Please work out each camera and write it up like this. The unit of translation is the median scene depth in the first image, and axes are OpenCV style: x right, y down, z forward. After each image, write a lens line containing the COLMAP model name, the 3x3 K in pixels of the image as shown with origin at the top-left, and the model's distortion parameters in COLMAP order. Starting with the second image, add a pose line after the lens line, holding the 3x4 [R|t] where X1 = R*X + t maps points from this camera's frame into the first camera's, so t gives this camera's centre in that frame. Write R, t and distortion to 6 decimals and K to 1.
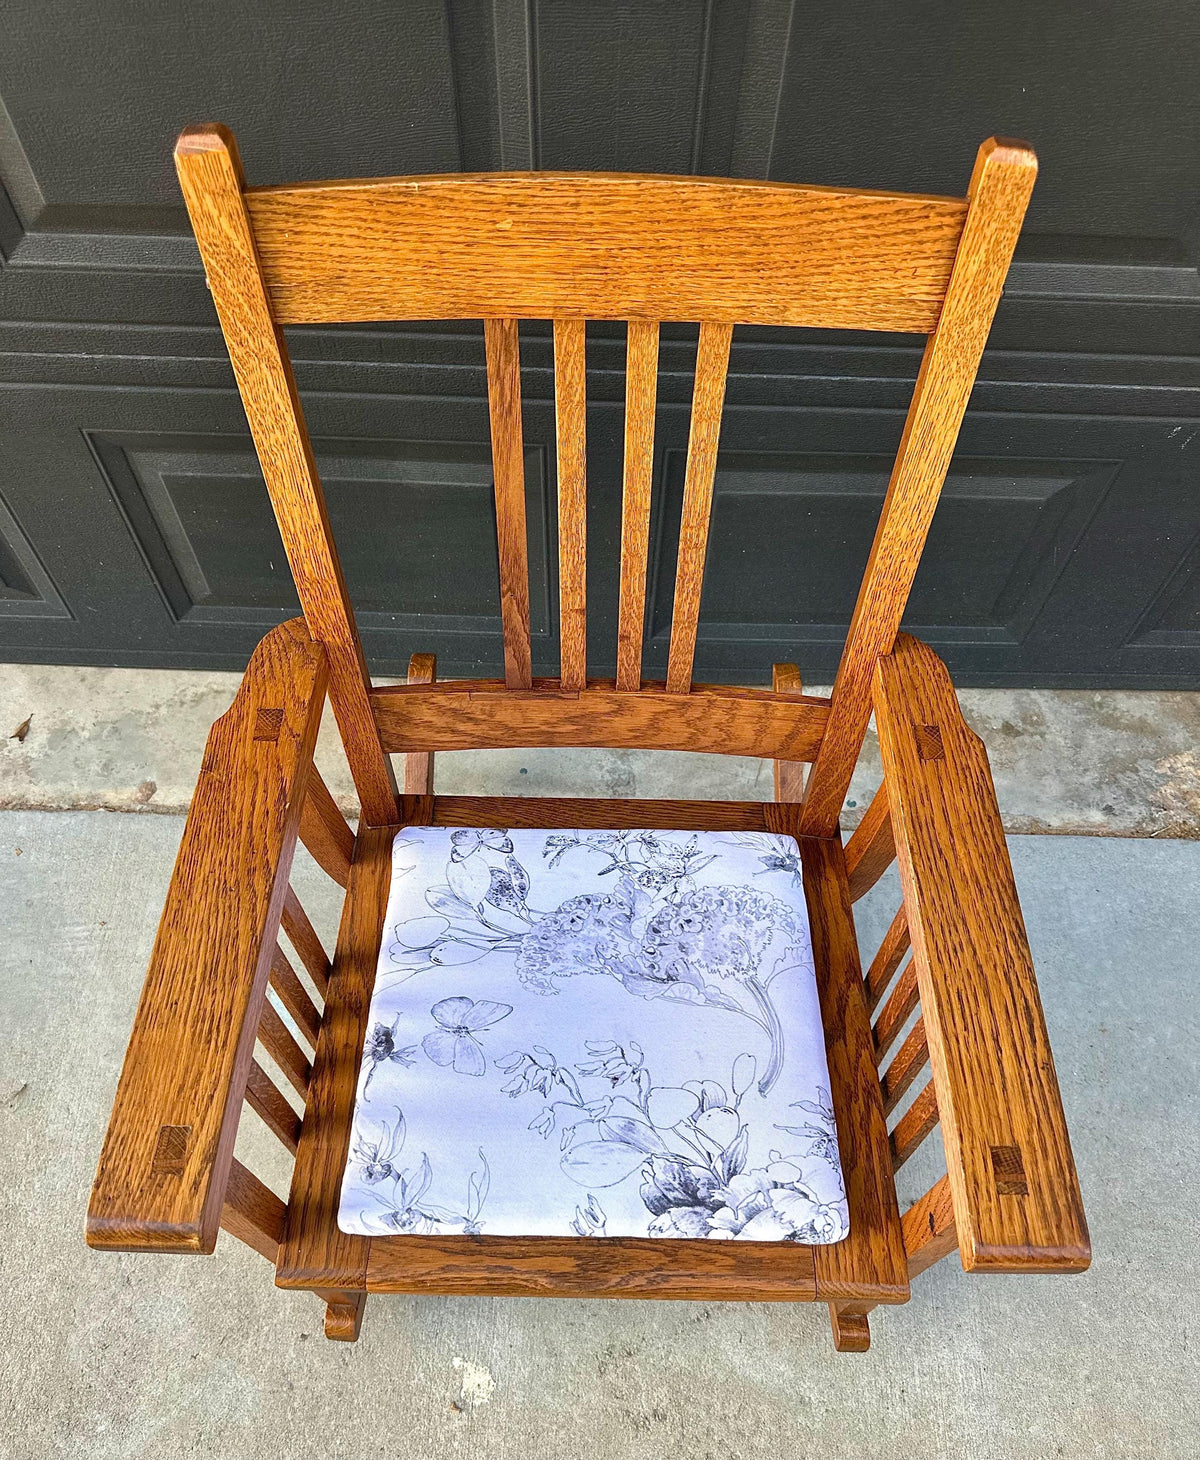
lens RADIAL K [[1126.5, 0, 598.9], [0, 1126.5, 802.0], [0, 0, 1]] dist [0.158947, -0.327208]
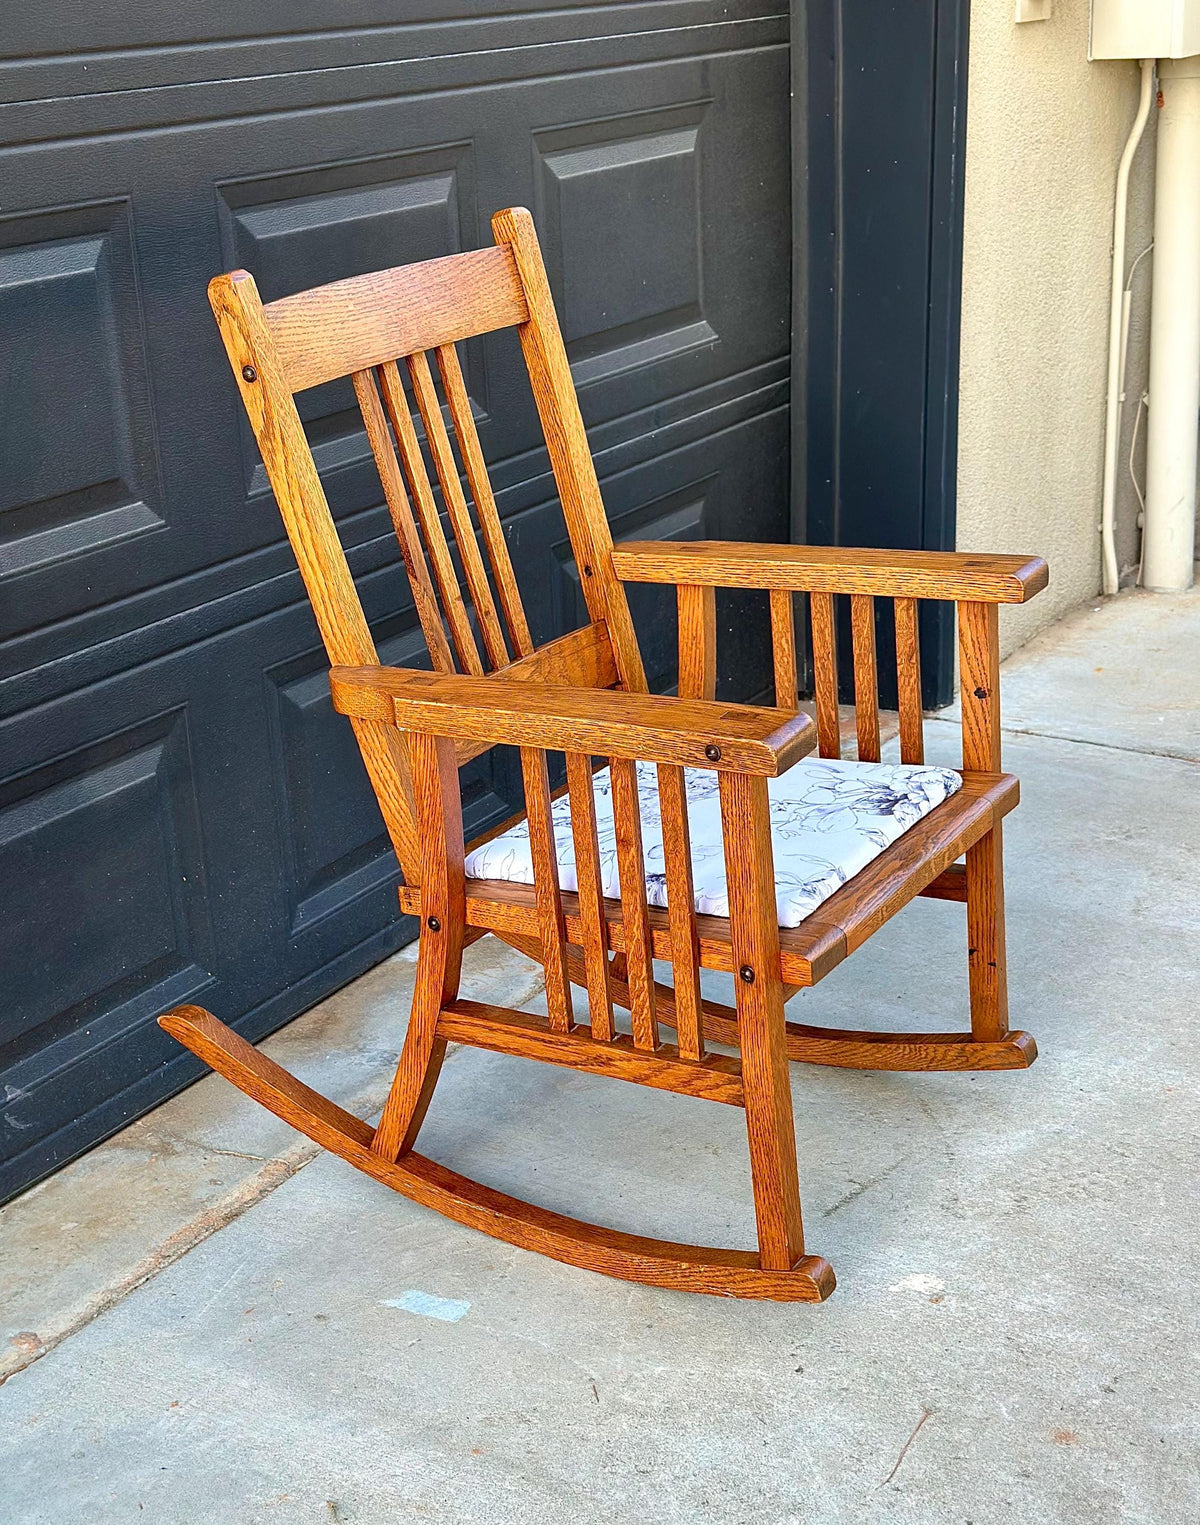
lens RADIAL K [[2351.5, 0, 576.2], [0, 2351.5, 840.9], [0, 0, 1]] dist [0.162510, -0.096376]
pose [[0.494924, -0.347171, 0.796569, -2.049701], [0.782434, 0.576789, -0.234758, 0.670161], [-0.377951, 0.739450, 0.557105, -0.262994]]
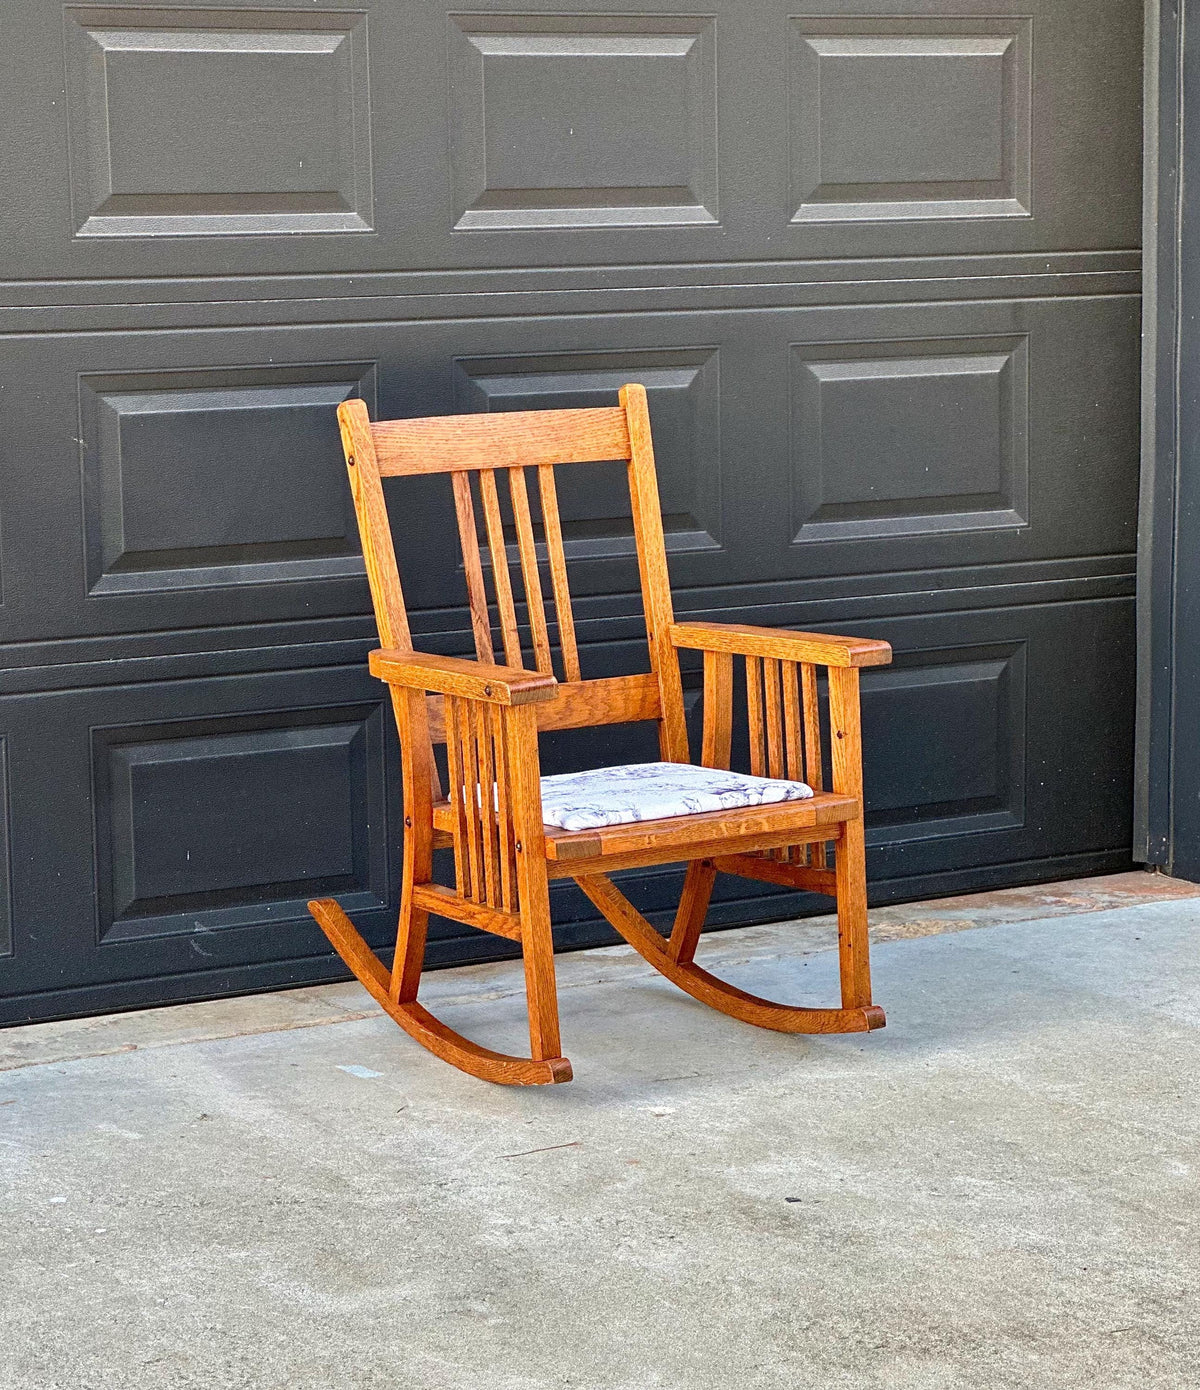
lens RADIAL K [[3739.4, 0, 600.0], [0, 3739.4, 695.0], [0, 0, 1]] dist [-0.527375, 16.247354]
pose [[0.848899, -0.105358, 0.517948, -2.919260], [0.474920, 0.582155, -0.659960, 3.782026], [-0.231994, 0.806223, 0.544227, -2.112465]]
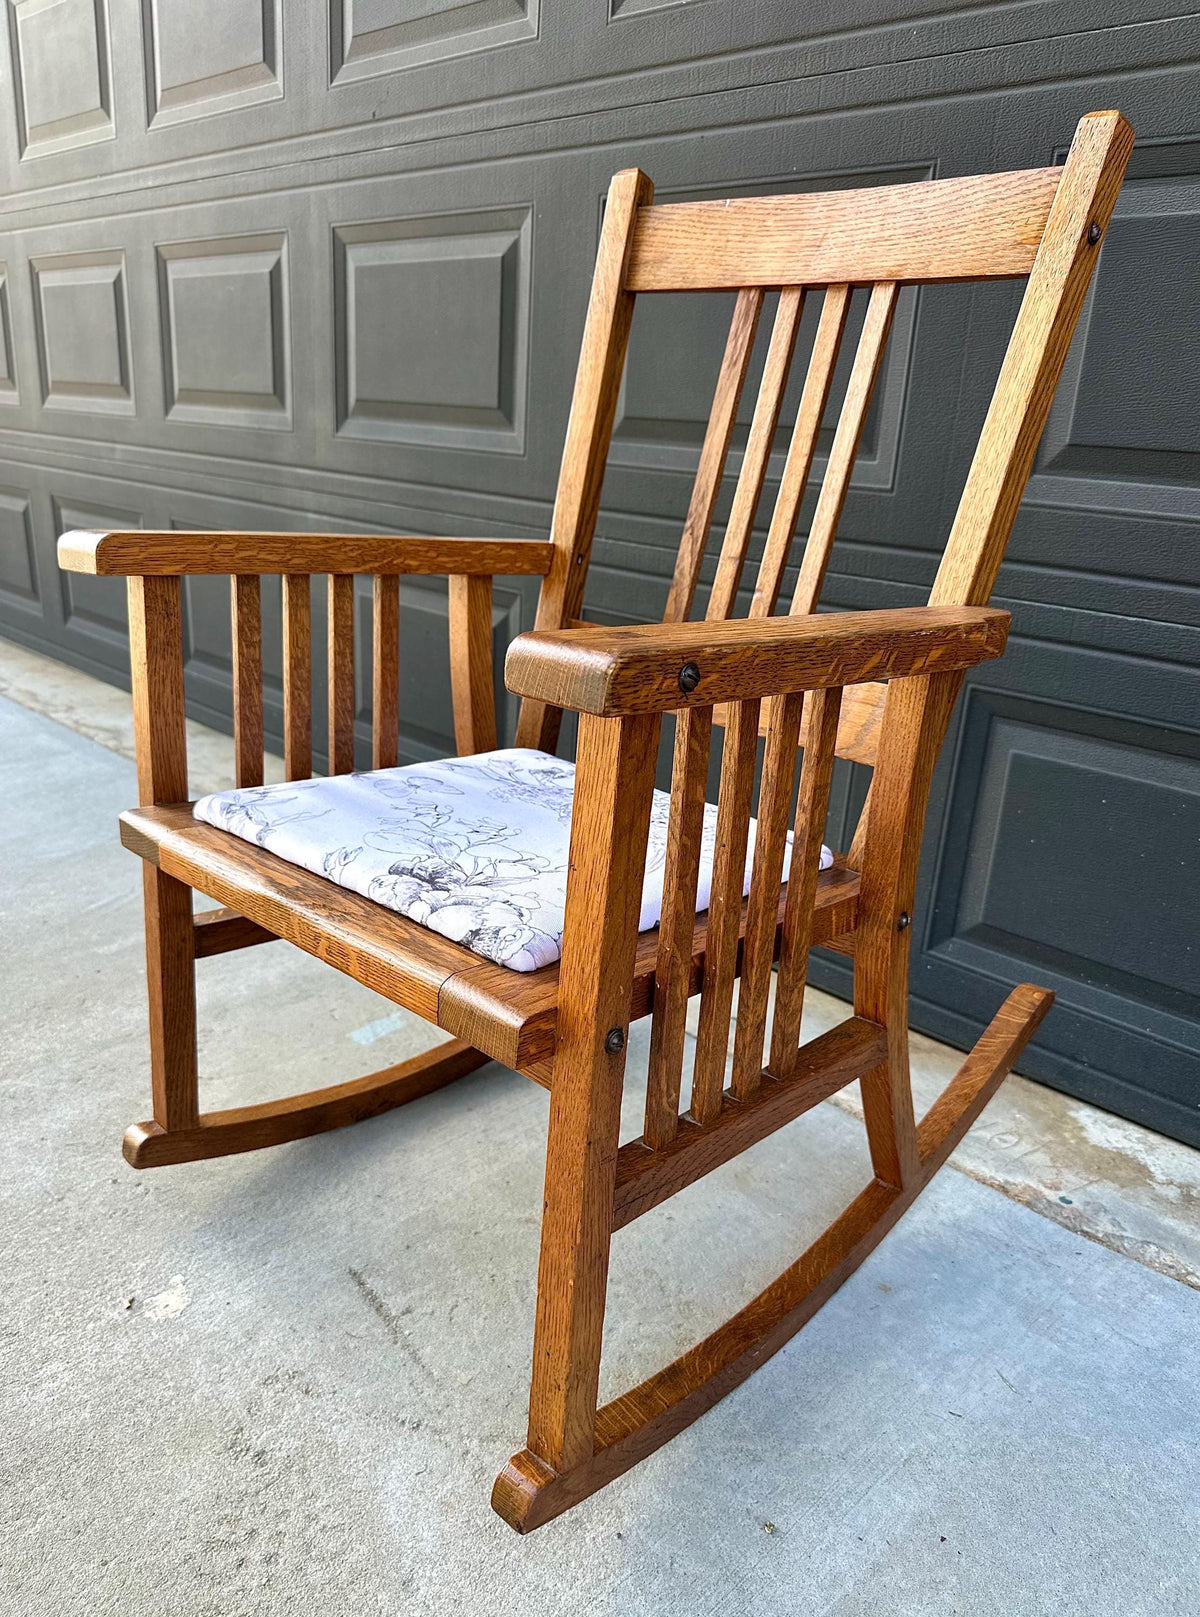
lens RADIAL K [[1185.3, 0, 620.1], [0, 1185.3, 843.2], [0, 0, 1]] dist [0.095116, -0.159236]
pose [[0.733038, 0.249676, -0.632706, 0.714941], [-0.615514, 0.639369, -0.460814, 0.622727], [0.289478, 0.727234, 0.622361, 0.434046]]
